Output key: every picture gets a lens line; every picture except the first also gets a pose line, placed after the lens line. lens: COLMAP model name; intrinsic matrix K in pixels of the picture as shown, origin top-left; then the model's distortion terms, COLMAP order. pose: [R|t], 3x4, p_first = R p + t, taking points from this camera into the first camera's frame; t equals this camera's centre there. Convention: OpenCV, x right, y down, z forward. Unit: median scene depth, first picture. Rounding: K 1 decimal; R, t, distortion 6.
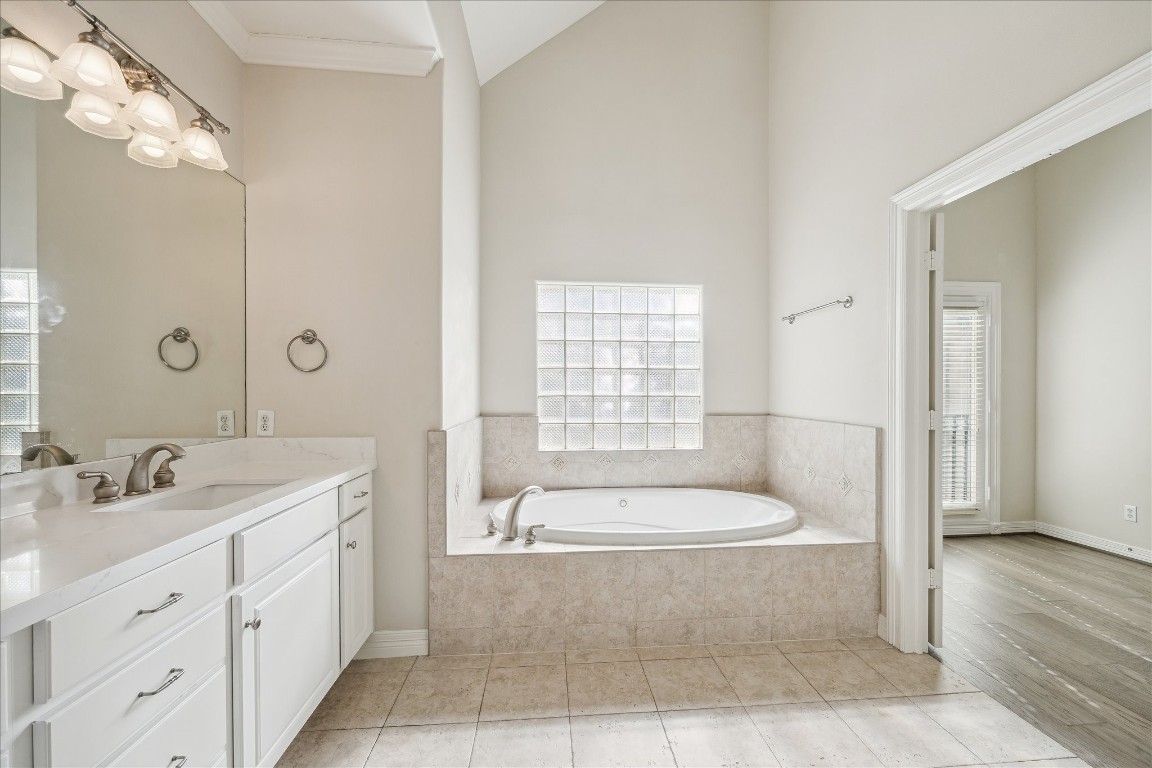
lens RADIAL K [[466.7, 0, 589.0], [0, 466.7, 384.0], [0, 0, 1]] dist [0.002252, 0.000086]
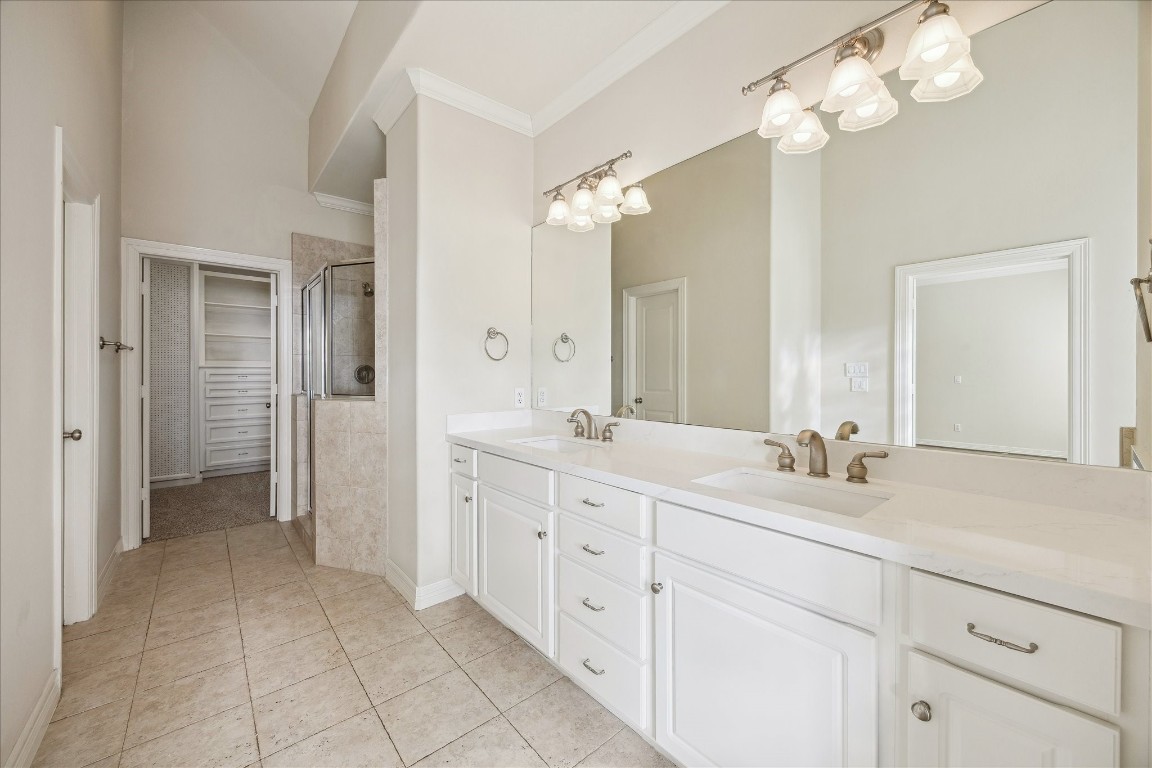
lens RADIAL K [[441.6, 0, 573.7], [0, 441.6, 380.7], [0, 0, 1]] dist [-0.001828, 0.000265]
pose [[-0.813724, 0.005075, -0.581230, 0.014240], [0.004789, 0.999986, 0.002027, 0.015951], [0.581232, -0.001134, -0.813737, 0.954566]]
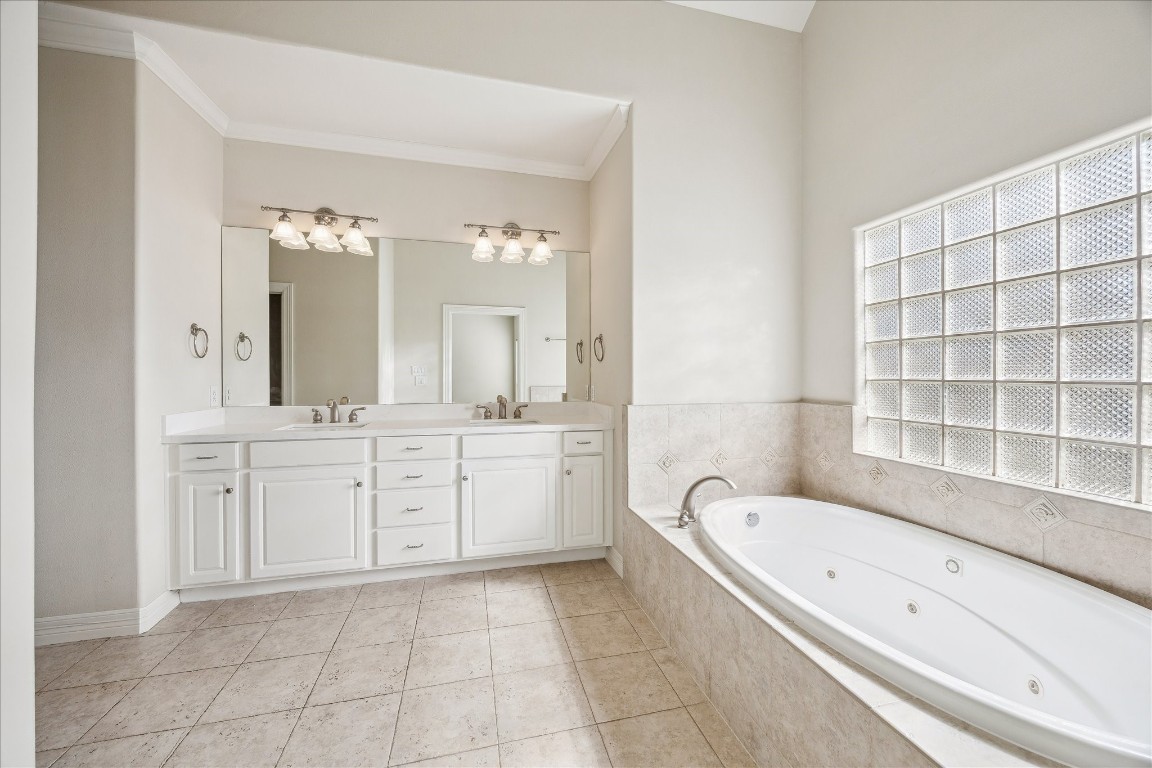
lens RADIAL K [[441.6, 0, 581.0], [0, 441.6, 383.1], [0, 0, 1]] dist [-0.001828, 0.000265]
pose [[0.159159, 0.015147, -0.987137, 0.776300], [0.011965, 0.999779, 0.017270, 0.021014], [0.987180, -0.014560, 0.158943, 0.673217]]
